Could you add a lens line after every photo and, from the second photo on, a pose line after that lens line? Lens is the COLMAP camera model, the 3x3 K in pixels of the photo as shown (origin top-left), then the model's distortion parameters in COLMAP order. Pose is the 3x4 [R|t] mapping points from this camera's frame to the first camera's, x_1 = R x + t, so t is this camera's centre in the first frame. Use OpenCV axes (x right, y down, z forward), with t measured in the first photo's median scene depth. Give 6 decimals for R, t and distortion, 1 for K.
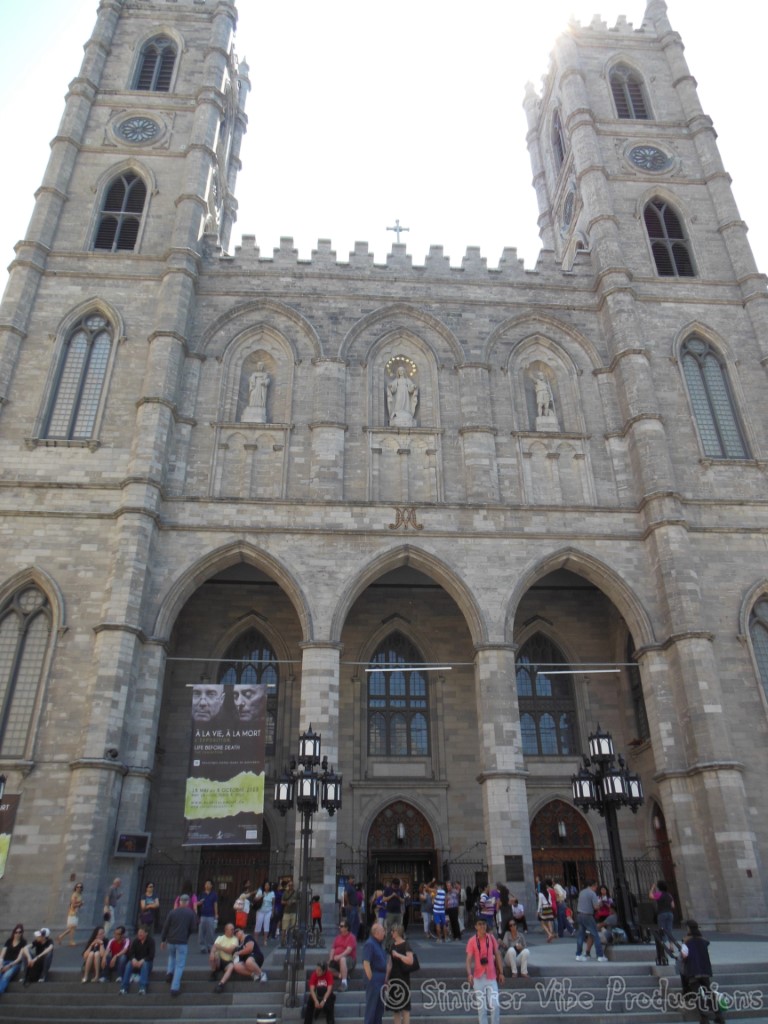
lens RADIAL K [[738.4, 0, 380.7], [0, 738.4, 530.3], [0, 0, 1]] dist [-0.068507, 0.113521]
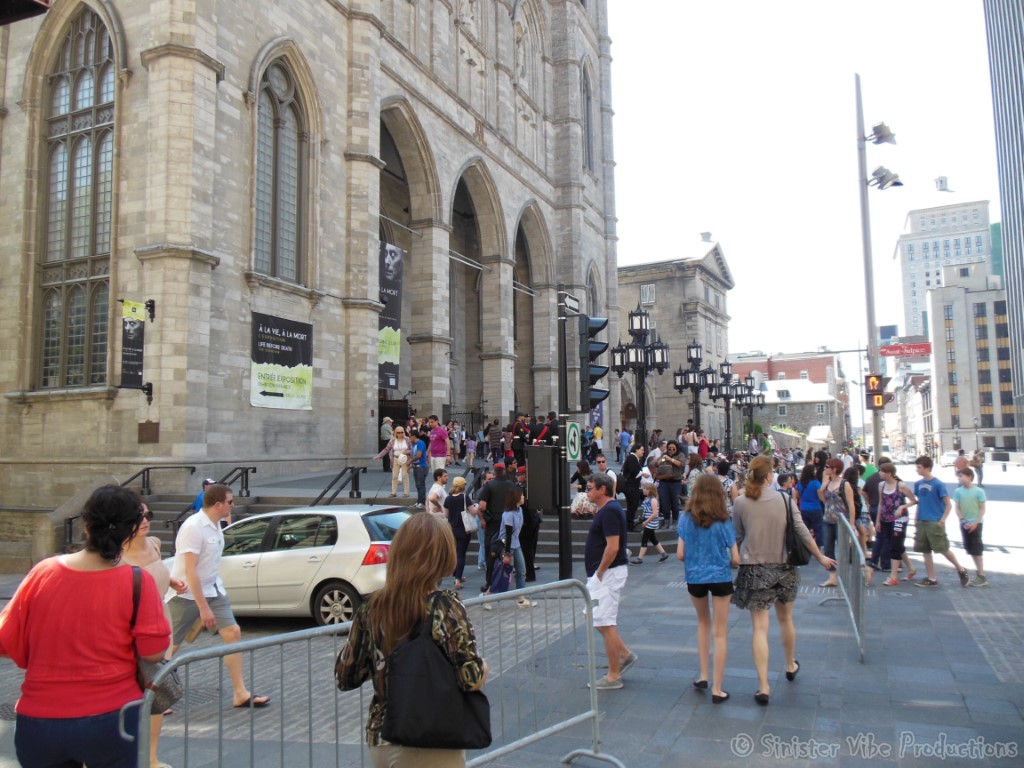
lens RADIAL K [[770.6, 0, 515.2], [0, 770.6, 380.8], [0, 0, 1]] dist [-0.072003, 0.100872]
pose [[0.444326, 0.075022, 0.892719, -1.137214], [-0.403138, 0.906636, 0.124460, 0.193780], [-0.800034, -0.415189, 0.433086, 0.346423]]
